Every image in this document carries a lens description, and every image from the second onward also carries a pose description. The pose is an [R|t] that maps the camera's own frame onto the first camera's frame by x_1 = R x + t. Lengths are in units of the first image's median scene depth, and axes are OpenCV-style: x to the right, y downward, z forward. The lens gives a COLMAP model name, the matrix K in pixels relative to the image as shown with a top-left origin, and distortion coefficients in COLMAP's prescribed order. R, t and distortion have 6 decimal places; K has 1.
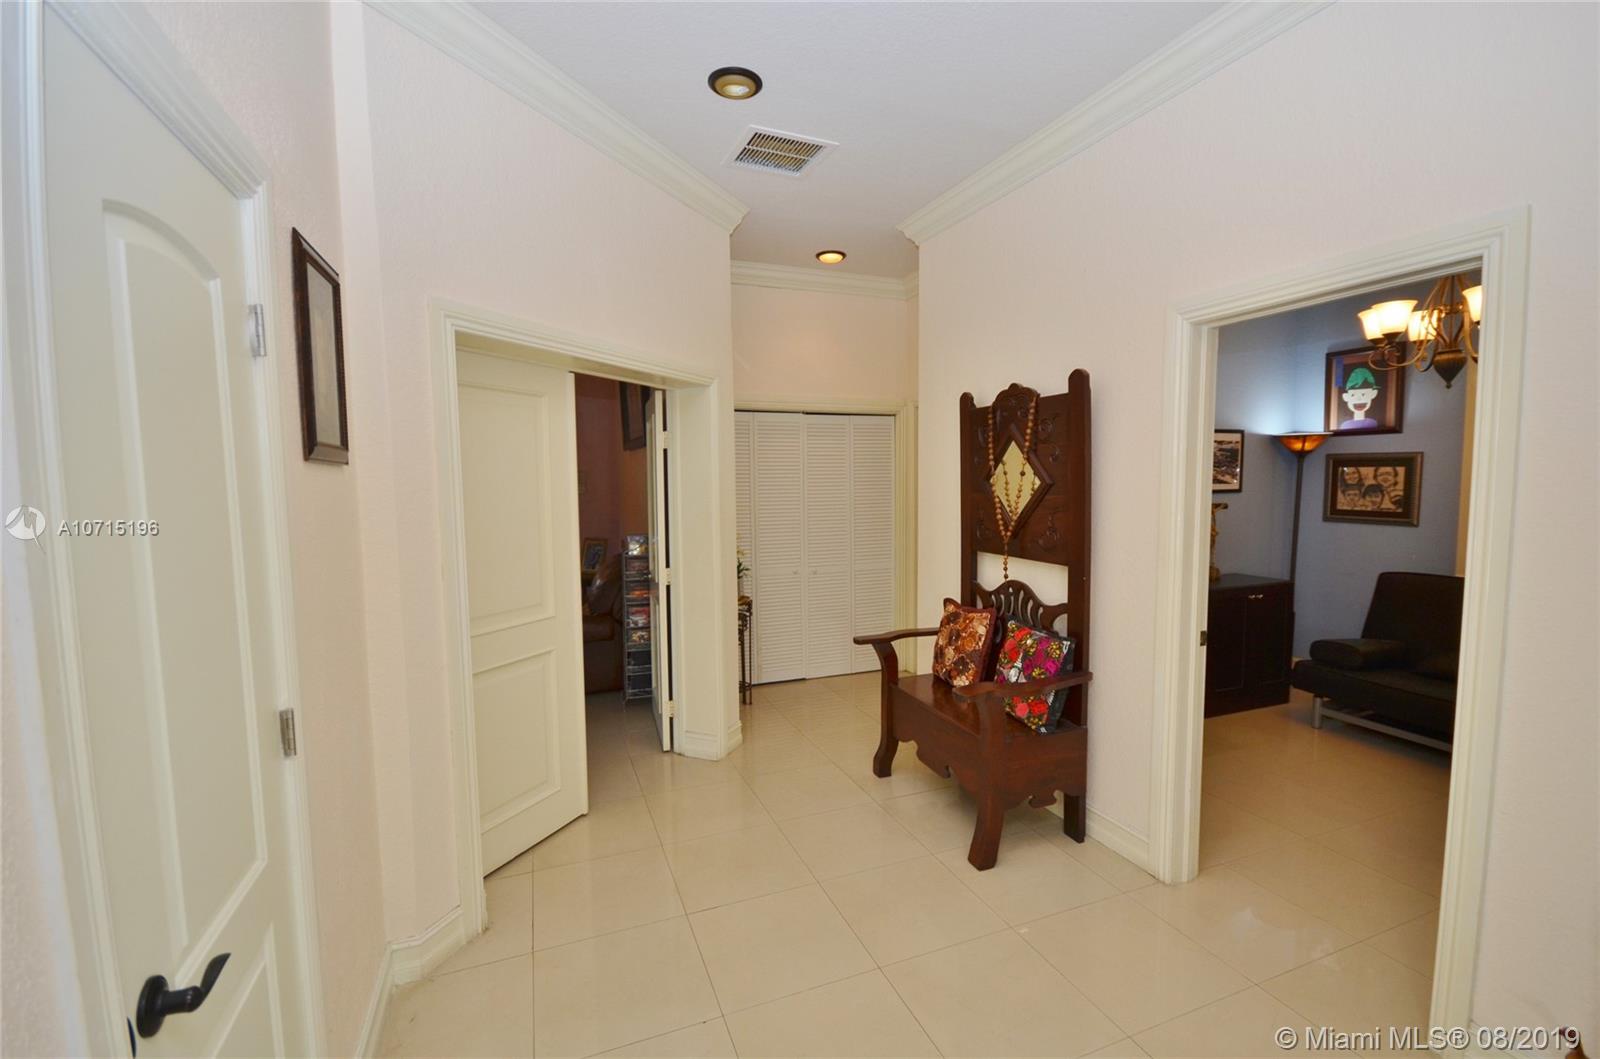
lens RADIAL K [[703.5, 0, 803.5], [0, 703.5, 532.7], [0, 0, 1]] dist [0.003763, 0.000209]
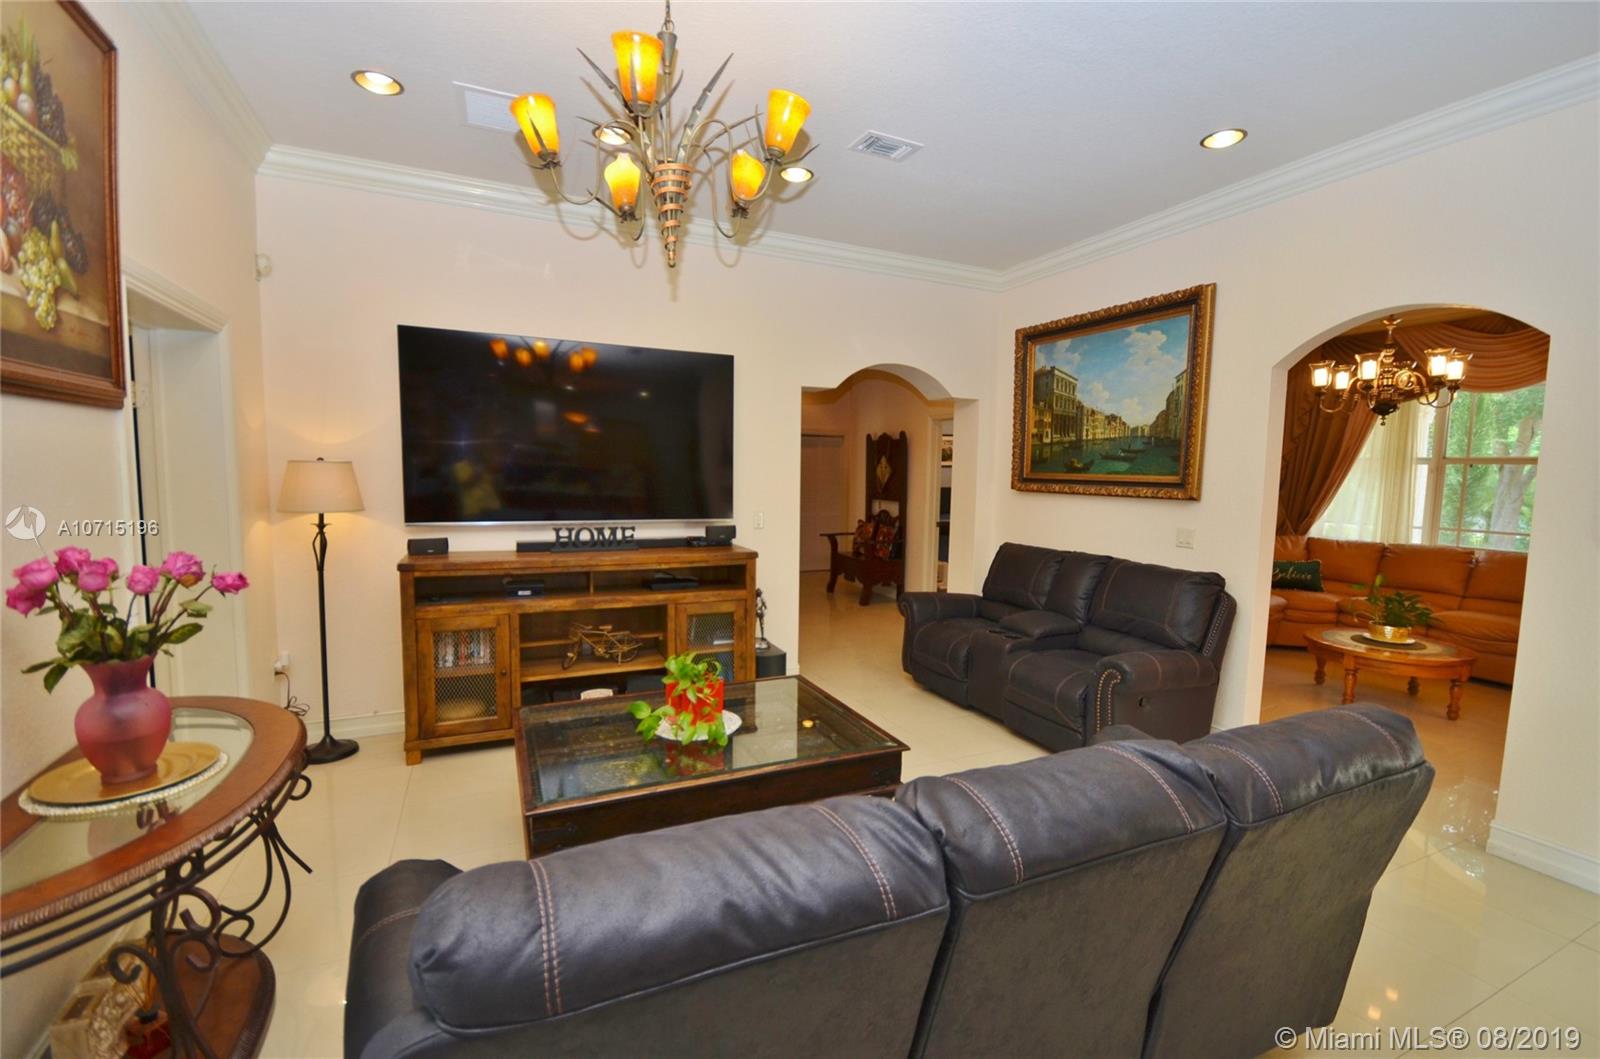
lens RADIAL K [[703.5, 0, 799.3], [0, 703.5, 526.9], [0, 0, 1]] dist [0.003763, 0.000209]
pose [[0.998657, 0.022372, 0.046737, -0.116809], [-0.022407, 0.999749, 0.000234, 0.129834], [-0.046720, -0.001281, 0.998907, -1.454107]]
